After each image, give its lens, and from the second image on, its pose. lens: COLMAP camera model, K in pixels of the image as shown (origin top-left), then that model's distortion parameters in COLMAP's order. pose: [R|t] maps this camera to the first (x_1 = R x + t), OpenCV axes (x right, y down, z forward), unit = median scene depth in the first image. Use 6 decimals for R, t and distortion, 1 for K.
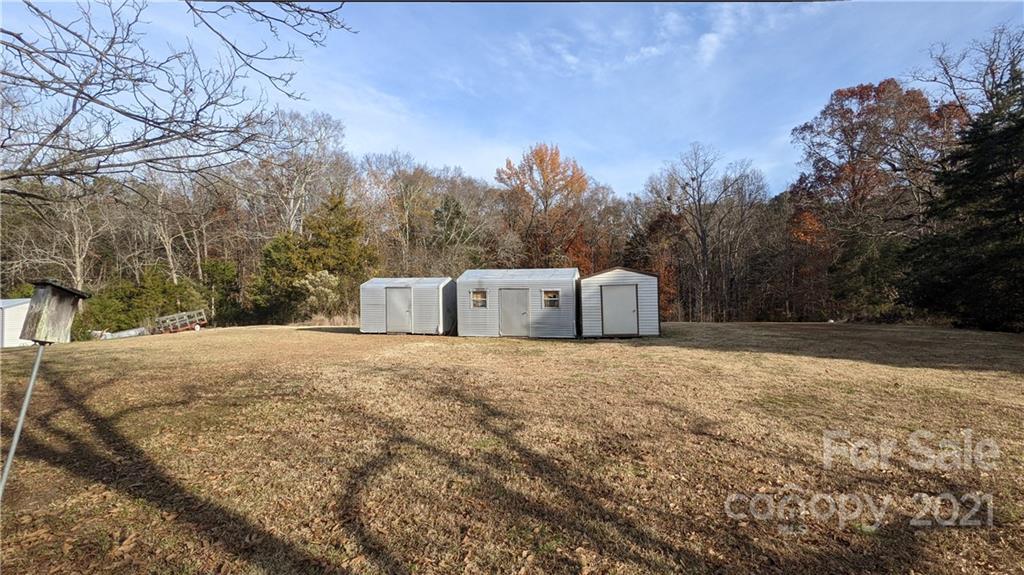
lens RADIAL K [[485.0, 0, 509.8], [0, 485.0, 284.4], [0, 0, 1]] dist [-0.003908, 0.000097]
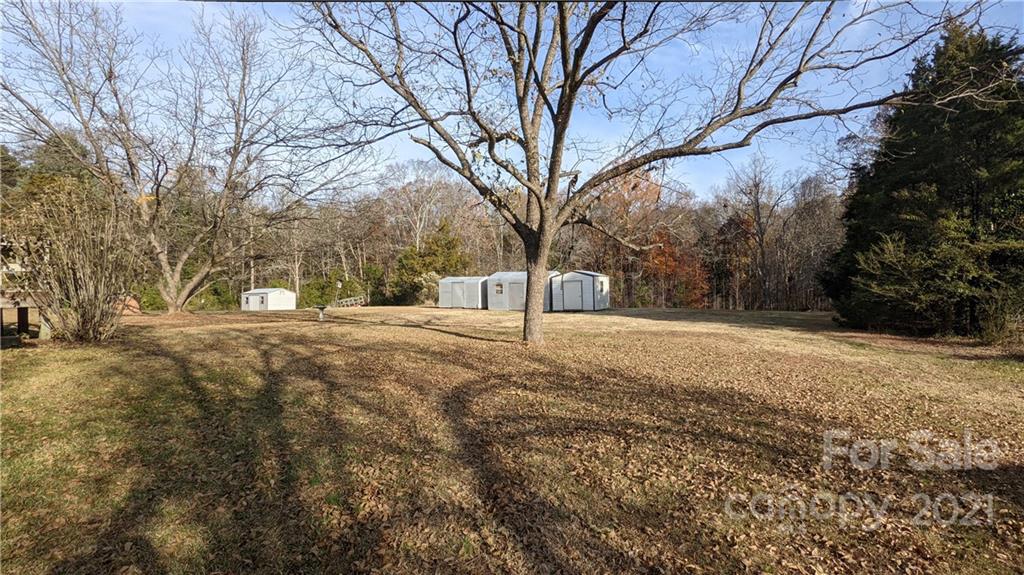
lens RADIAL K [[485.0, 0, 512.3], [0, 485.0, 283.8], [0, 0, 1]] dist [-0.003908, 0.000097]
pose [[0.963817, 0.002514, -0.266553, 0.445564], [-0.001144, 0.999985, 0.005296, 0.002281], [0.266562, -0.004799, 0.963806, -0.680221]]
